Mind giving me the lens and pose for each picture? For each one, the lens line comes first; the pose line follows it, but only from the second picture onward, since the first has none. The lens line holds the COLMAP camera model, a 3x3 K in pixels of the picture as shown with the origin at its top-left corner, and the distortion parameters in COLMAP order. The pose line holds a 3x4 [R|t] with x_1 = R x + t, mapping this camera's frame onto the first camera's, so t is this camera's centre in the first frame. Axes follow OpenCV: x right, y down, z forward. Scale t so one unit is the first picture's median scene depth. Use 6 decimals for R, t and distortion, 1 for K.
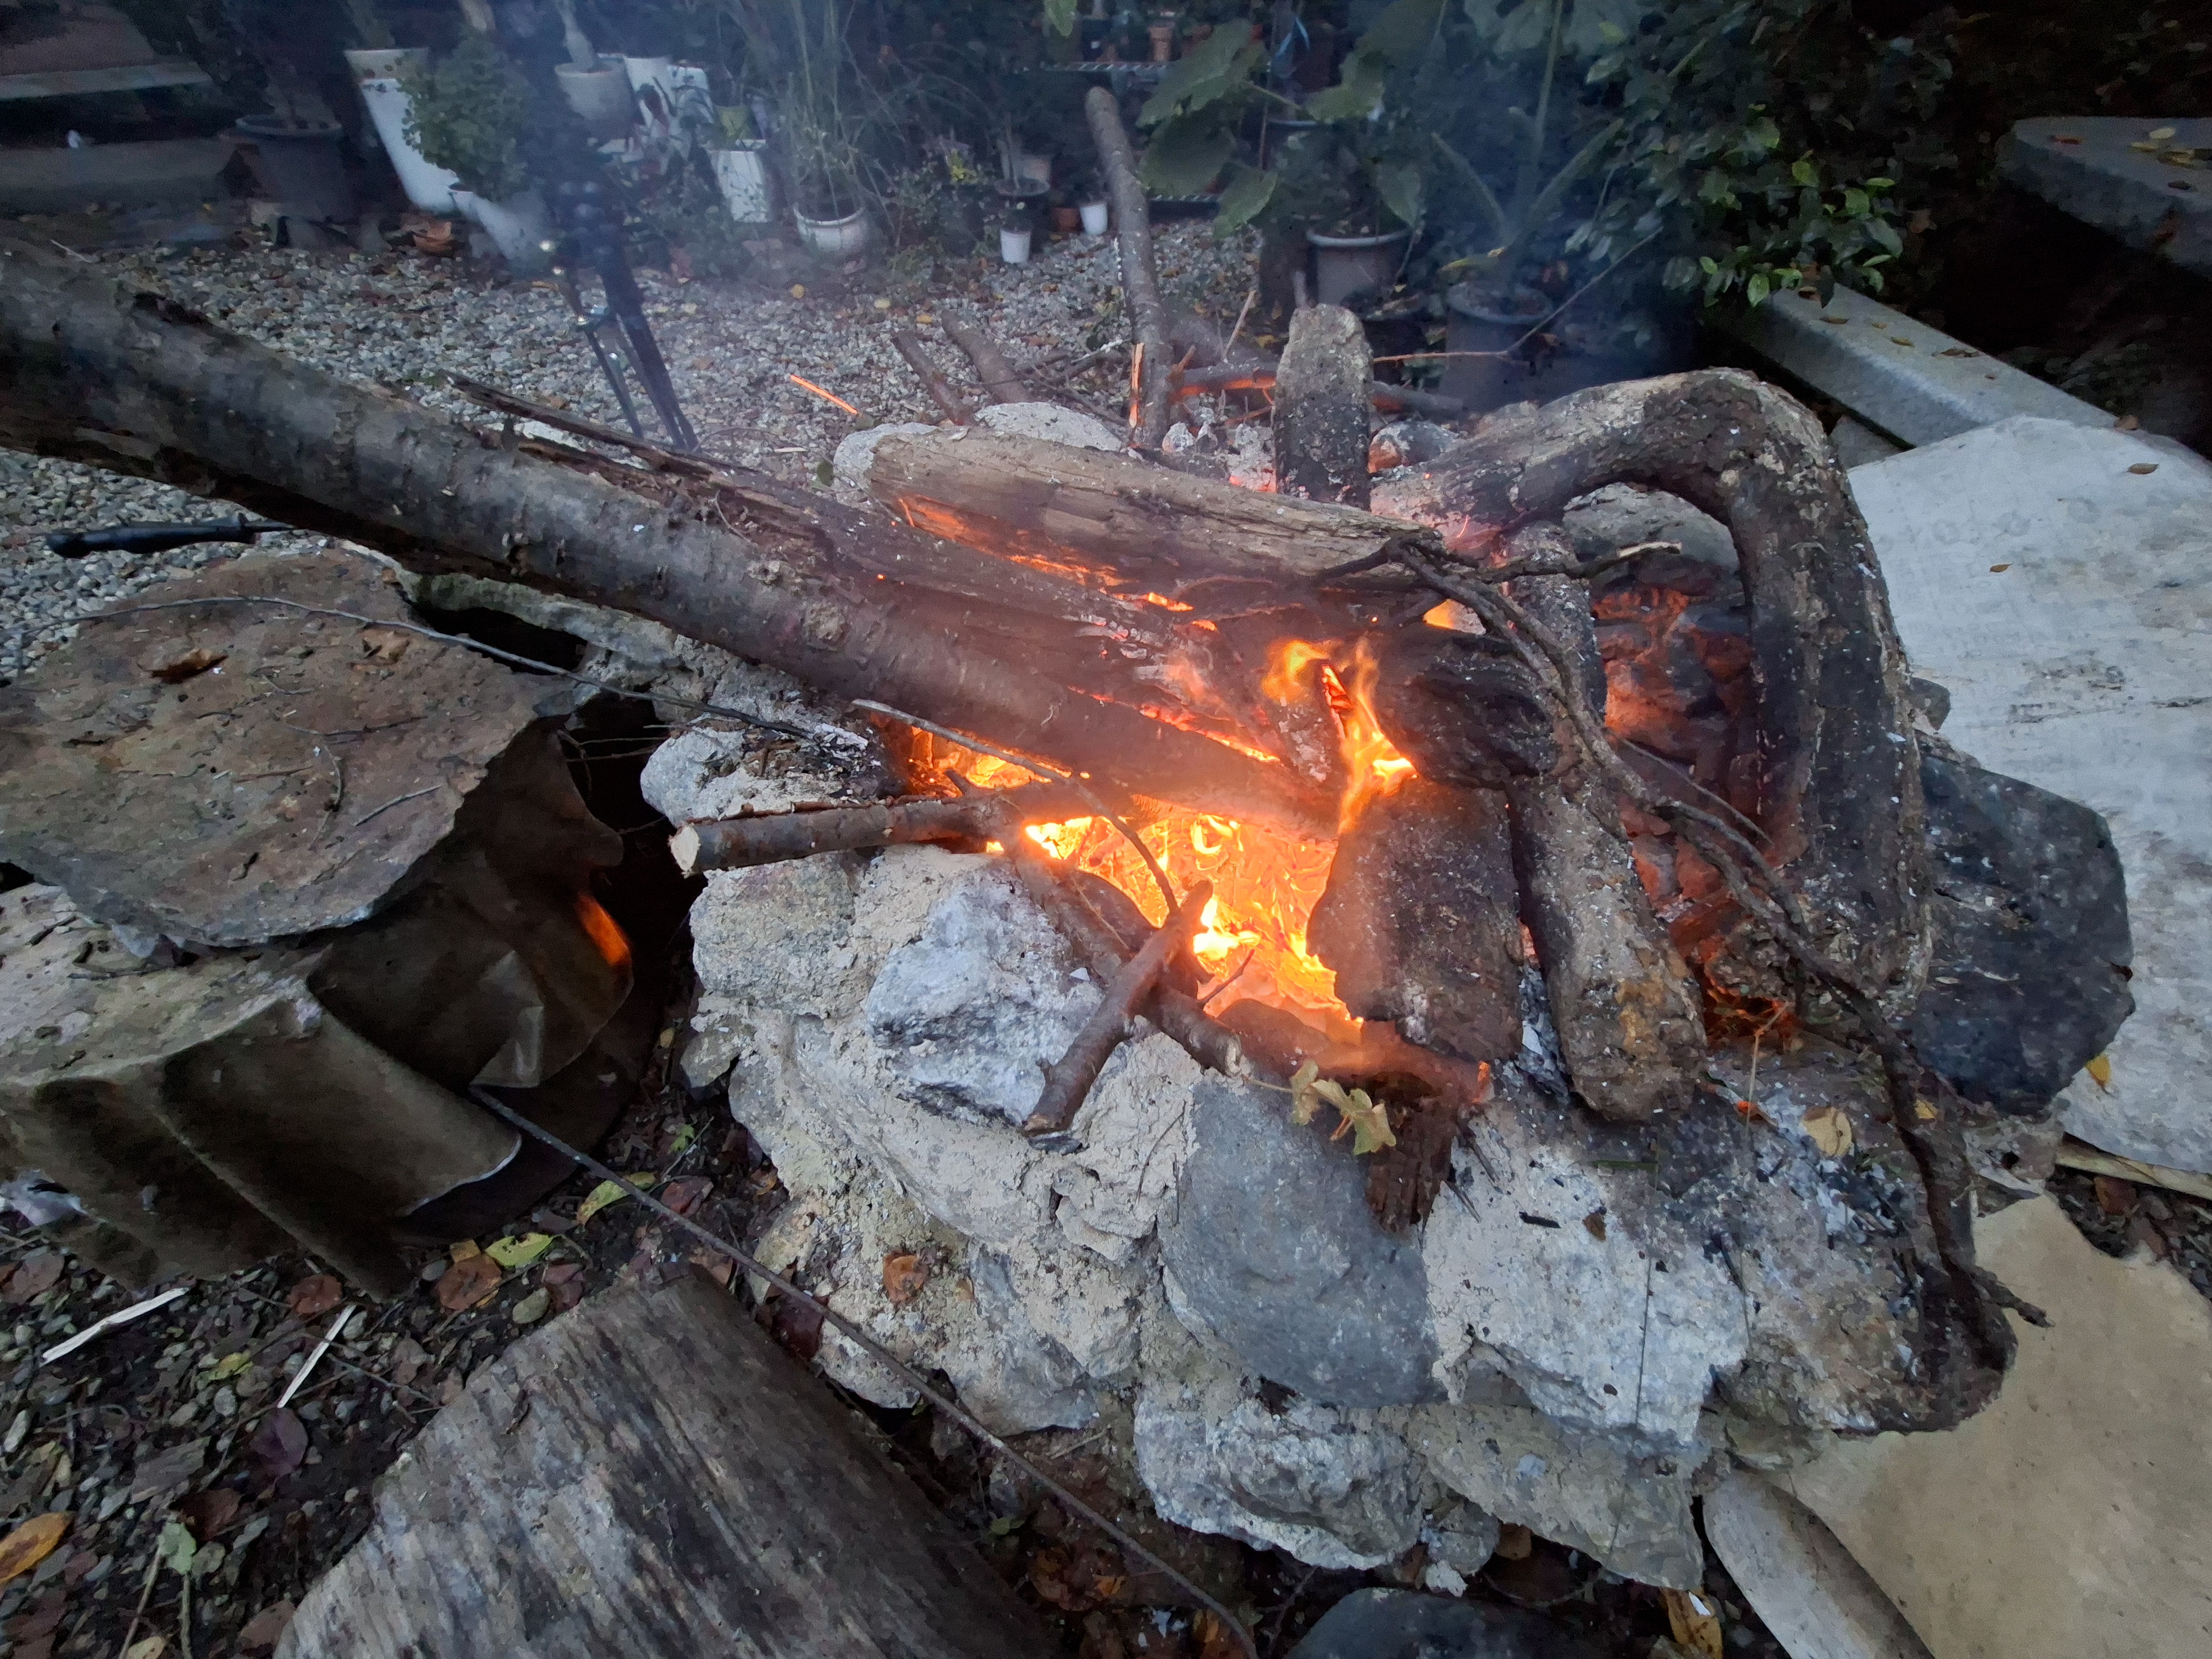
lens RADIAL K [[890.8, 0, 1106.0], [0, 890.8, 829.5], [0, 0, 1]] dist [-0.007515, 0.000472]
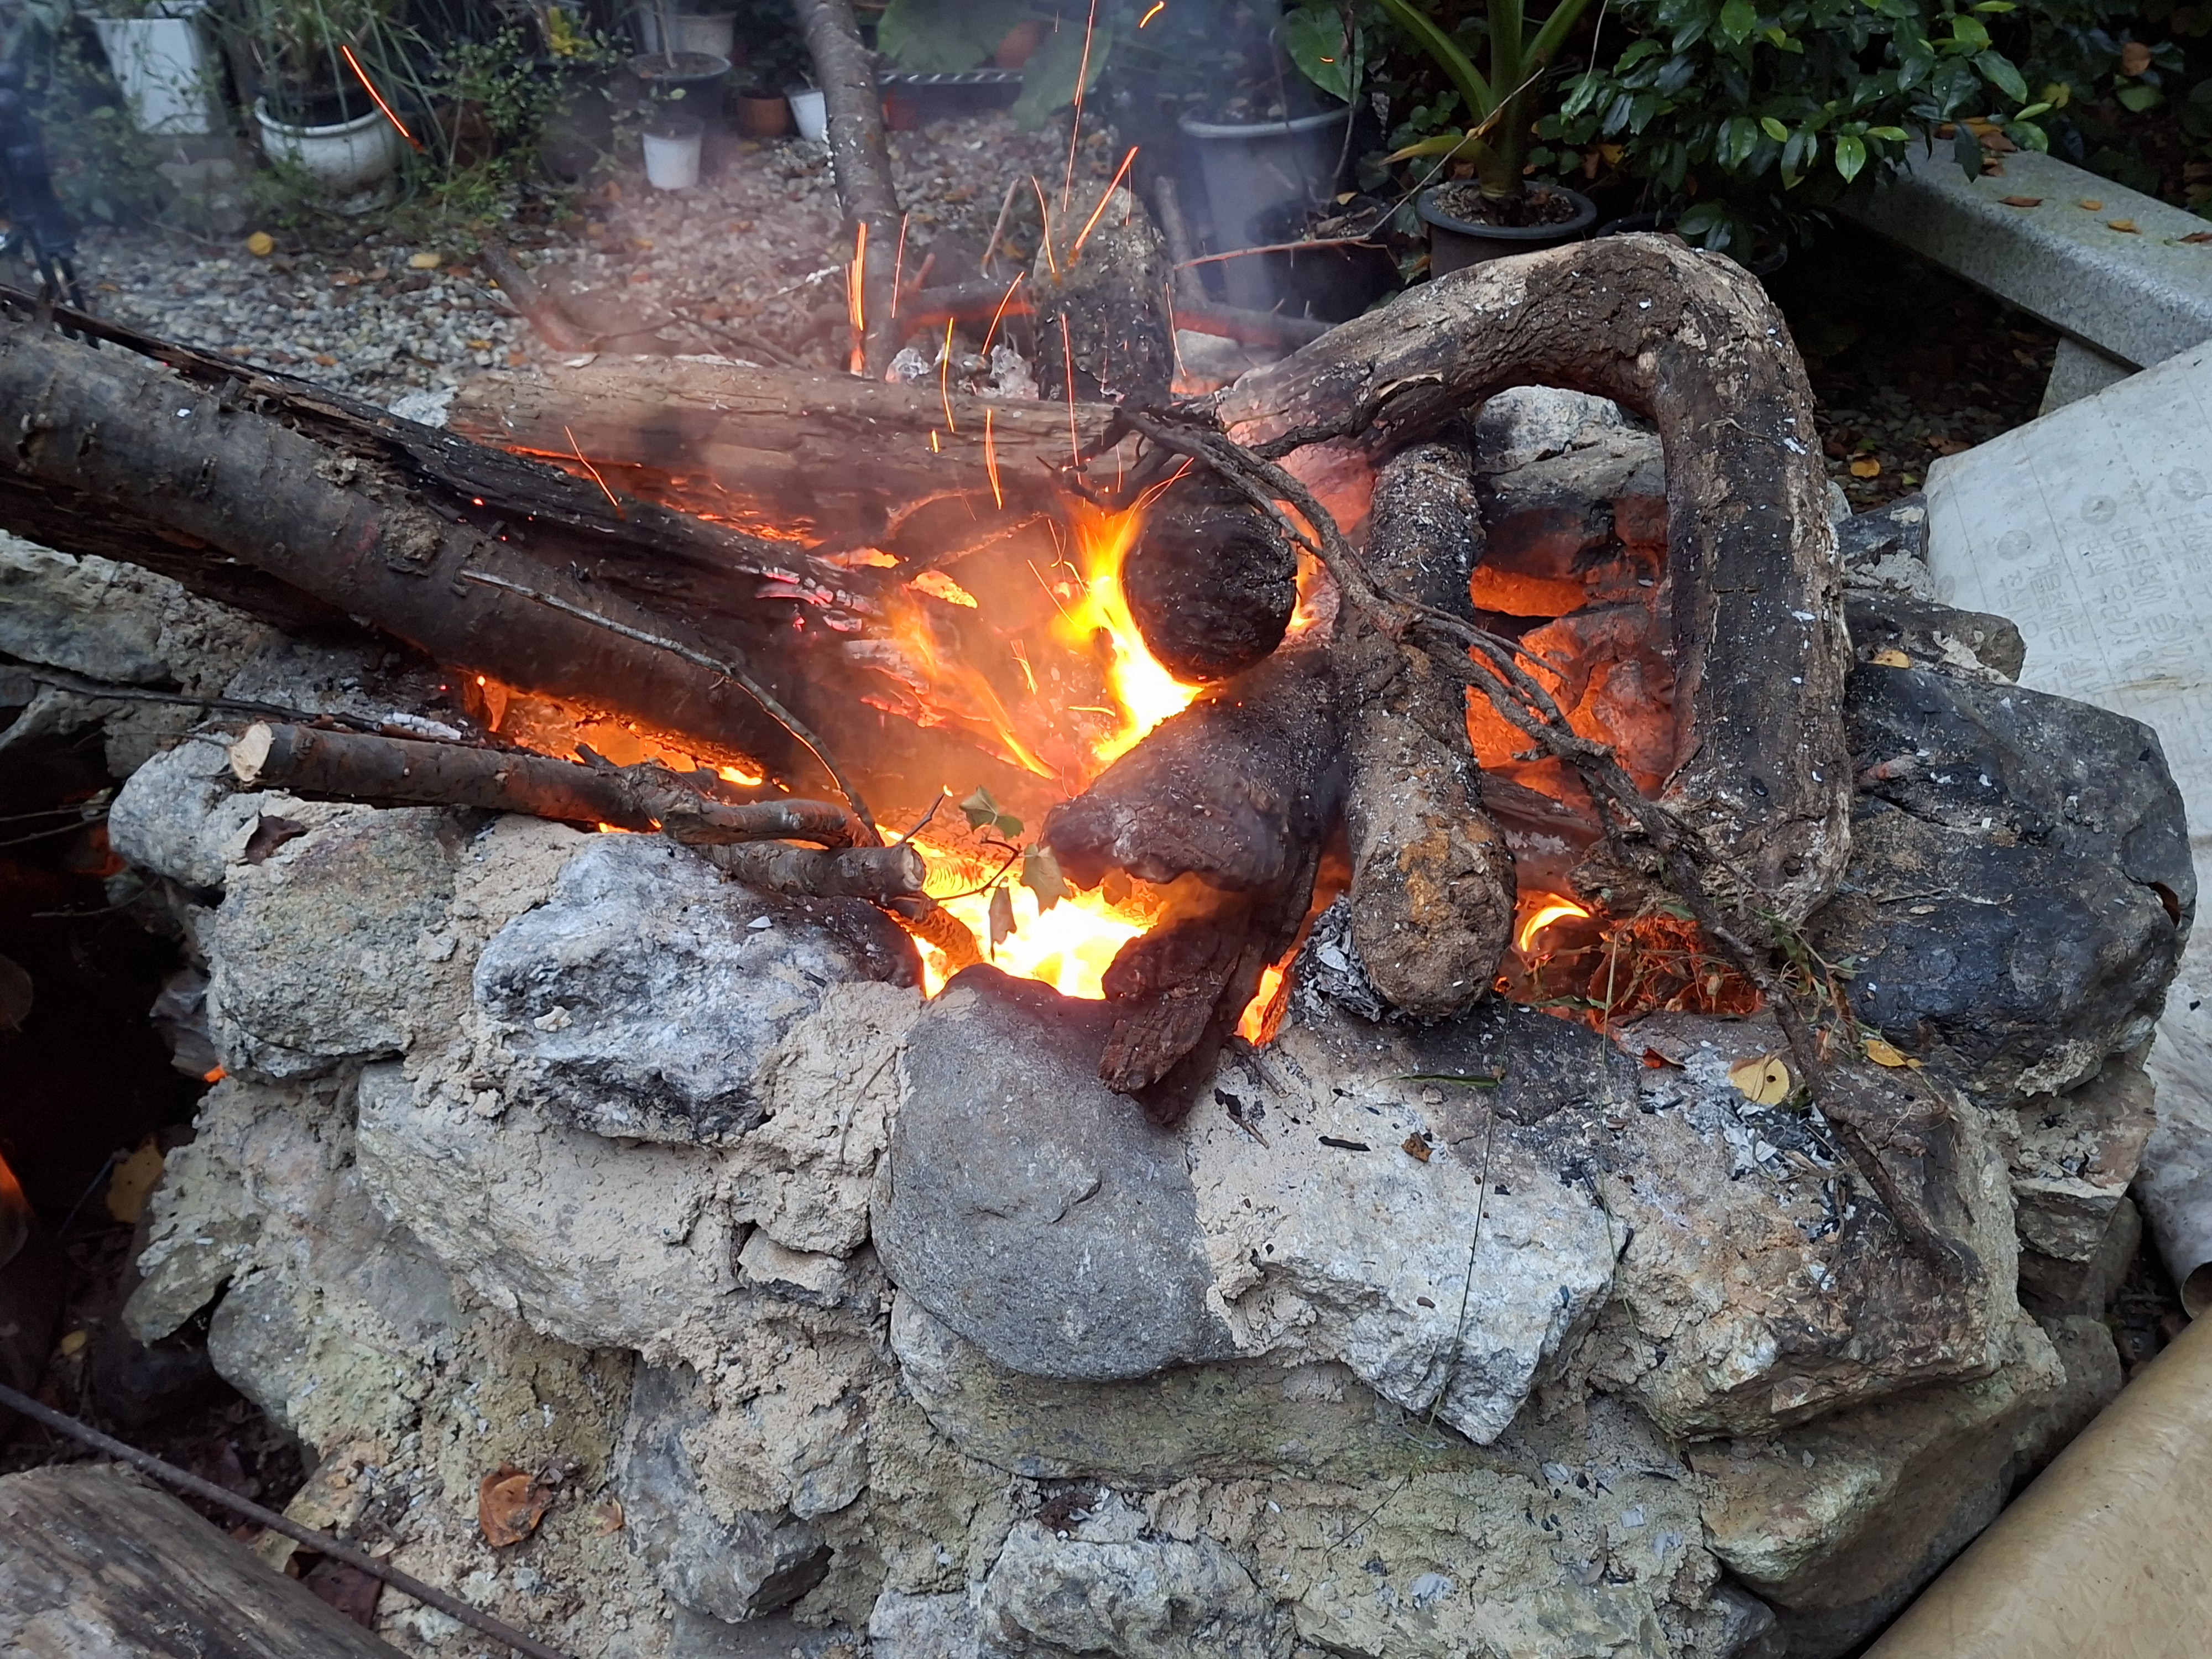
lens RADIAL K [[2048.6, 0, 1073.8], [0, 2048.6, 829.1], [0, 0, 1]] dist [0.176478, -0.310780]
pose [[0.995193, -0.058674, 0.078407, 0.100734], [0.077883, 0.959574, -0.270465, 0.553016], [-0.059368, 0.275272, 0.959532, -0.712673]]
